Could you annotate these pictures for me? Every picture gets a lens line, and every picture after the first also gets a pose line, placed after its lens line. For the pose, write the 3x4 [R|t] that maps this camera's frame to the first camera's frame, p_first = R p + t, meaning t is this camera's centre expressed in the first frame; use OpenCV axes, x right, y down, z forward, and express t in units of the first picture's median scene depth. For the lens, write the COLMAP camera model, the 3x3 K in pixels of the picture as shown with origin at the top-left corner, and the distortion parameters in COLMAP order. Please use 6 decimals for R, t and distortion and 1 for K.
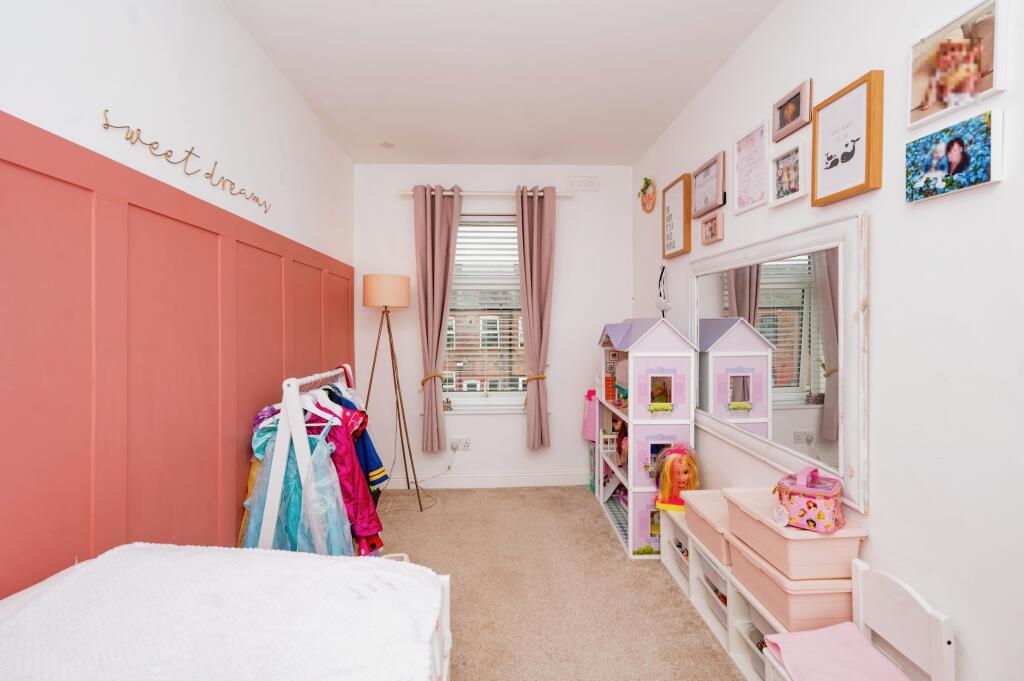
lens RADIAL K [[482.4, 0, 515.1], [0, 482.4, 331.7], [0, 0, 1]] dist [-0.000747, 0.000027]
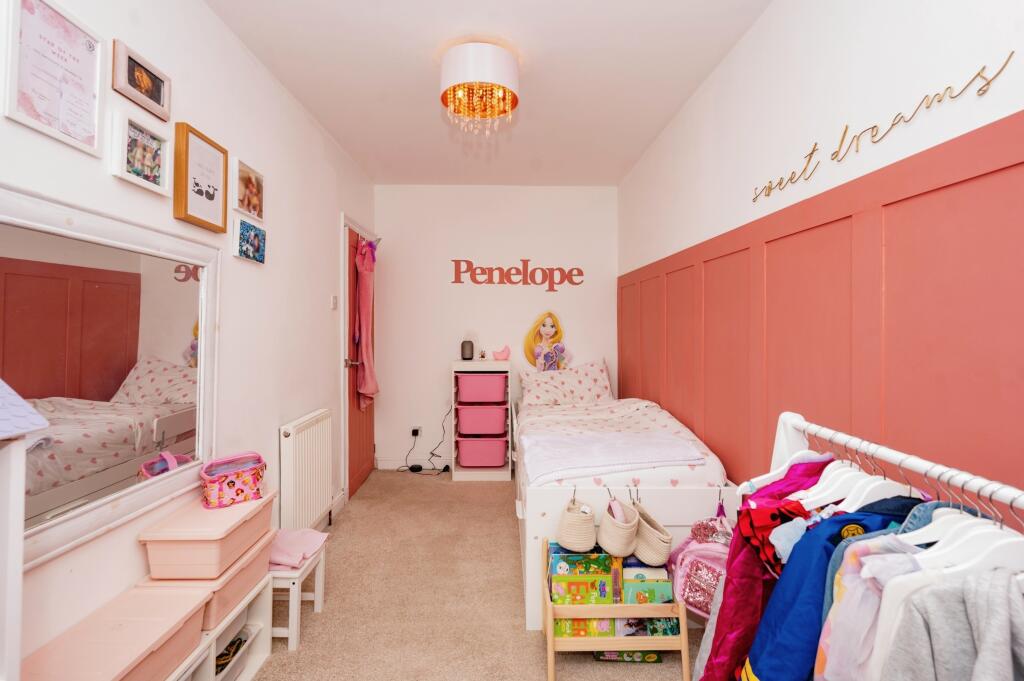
lens RADIAL K [[482.4, 0, 510.5], [0, 482.4, 333.3], [0, 0, 1]] dist [-0.000747, 0.000027]
pose [[-0.999511, 0.001153, 0.031238, -0.119101], [0.002012, 0.999620, 0.027497, -0.046532], [-0.031195, 0.027546, -0.999134, 2.266855]]
